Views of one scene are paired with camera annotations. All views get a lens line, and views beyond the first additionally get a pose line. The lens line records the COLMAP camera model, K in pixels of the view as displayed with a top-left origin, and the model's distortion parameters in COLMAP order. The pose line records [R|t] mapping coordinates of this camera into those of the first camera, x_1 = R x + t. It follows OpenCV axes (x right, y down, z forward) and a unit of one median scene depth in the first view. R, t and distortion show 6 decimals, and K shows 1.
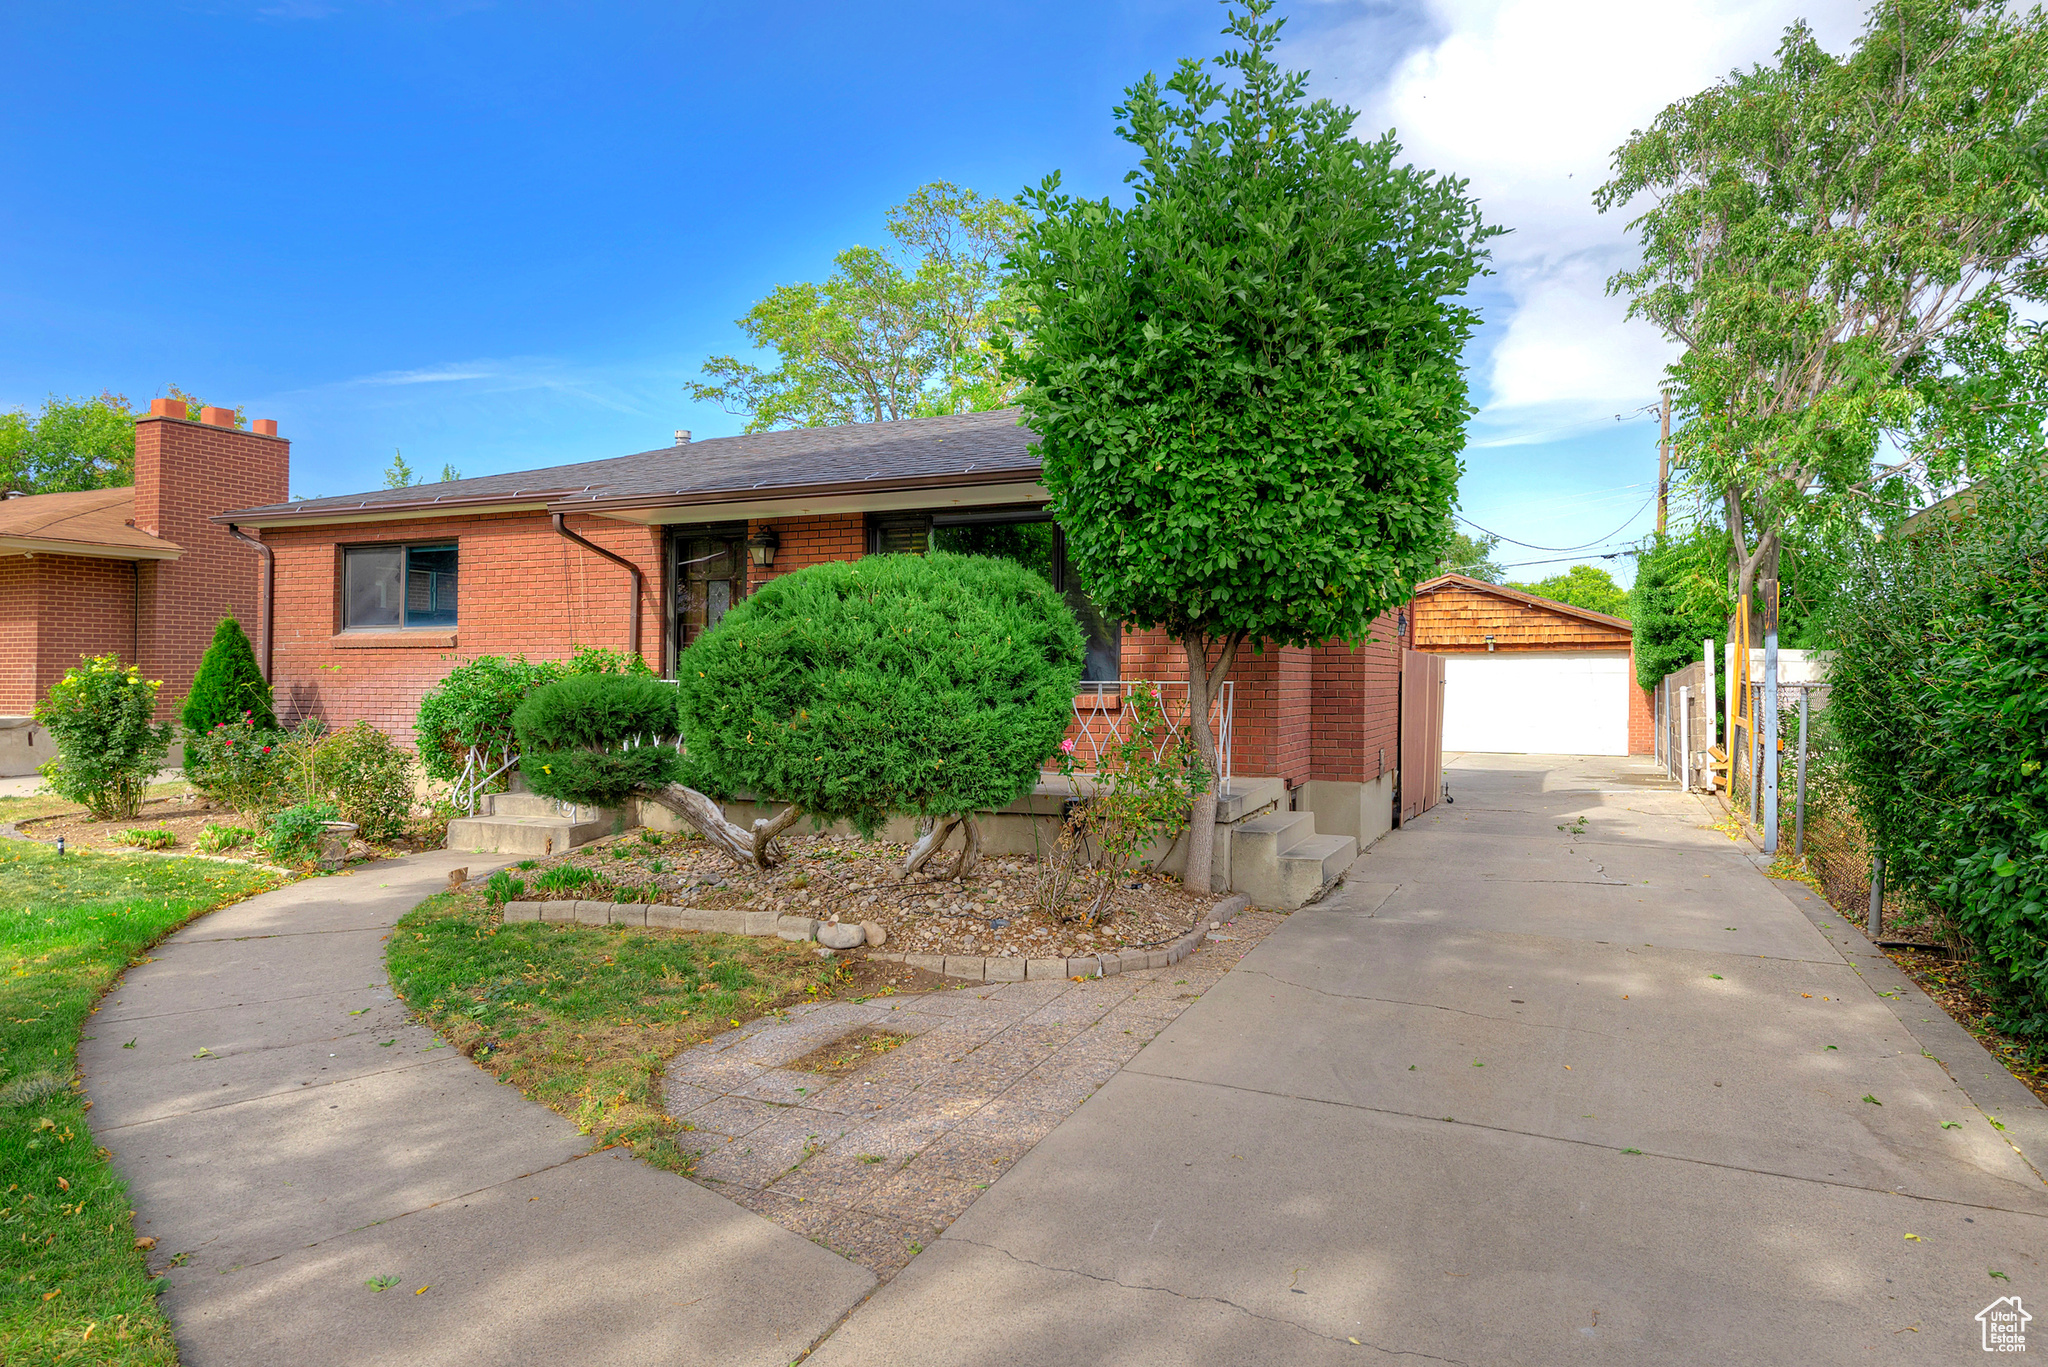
lens RADIAL K [[1086.4, 0, 1188.8], [0, 1086.4, 661.4], [0, 0, 1]] dist [0.039761, -0.015274]
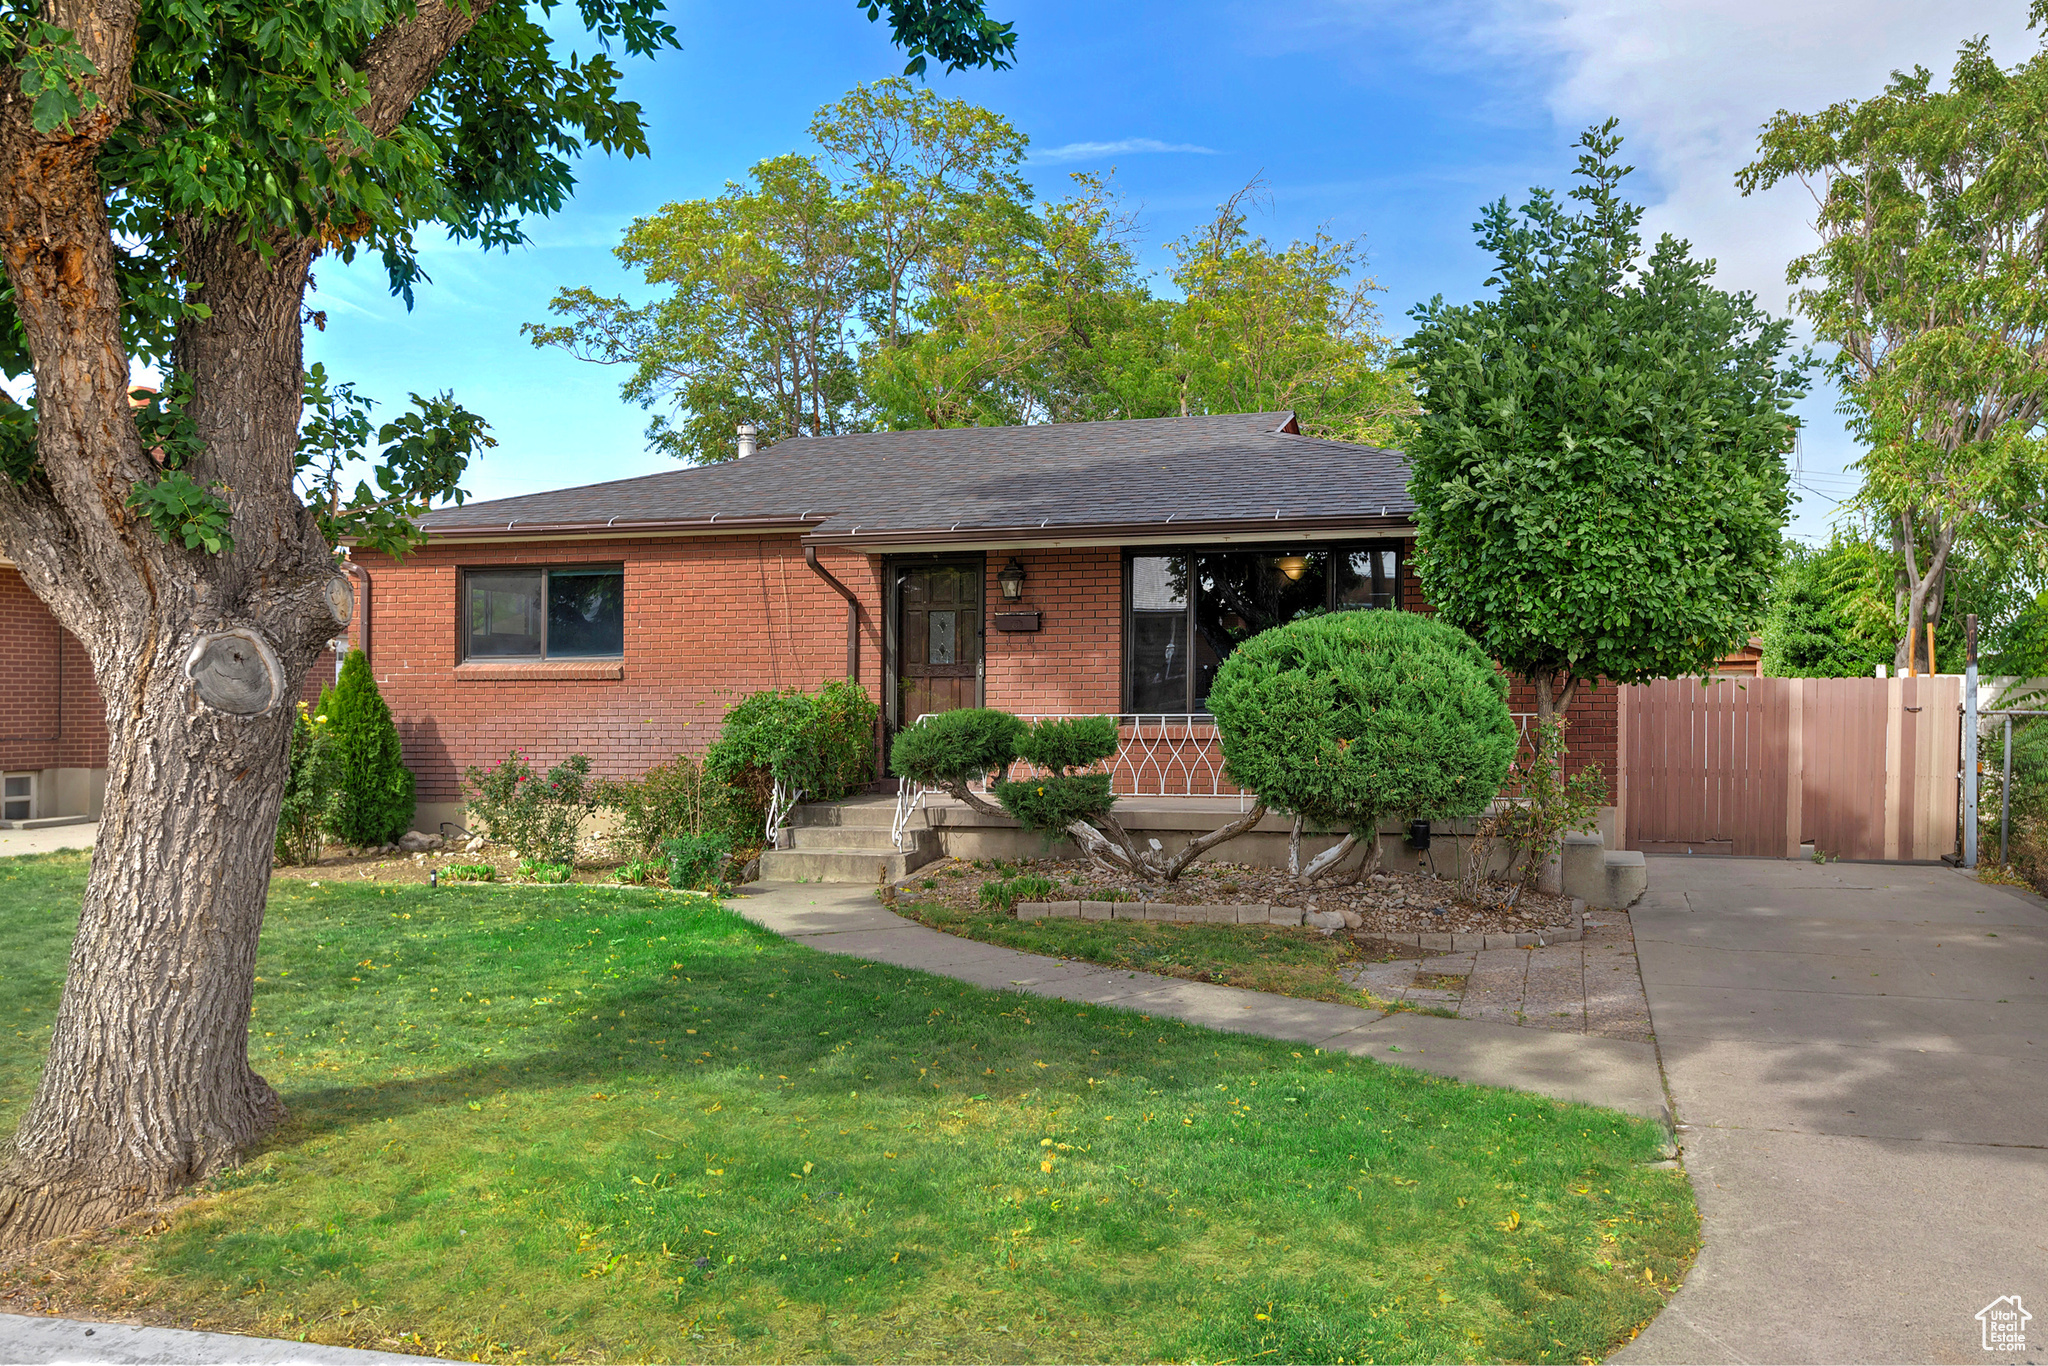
lens RADIAL K [[1716.9, 0, 1094.7], [0, 1716.9, 679.5], [0, 0, 1]] dist [-0.009996, 0.075557]
pose [[0.994058, -0.004494, 0.108755, -0.594912], [0.003939, 0.999978, 0.005316, -0.026630], [-0.108777, -0.004856, 0.994054, -0.686430]]
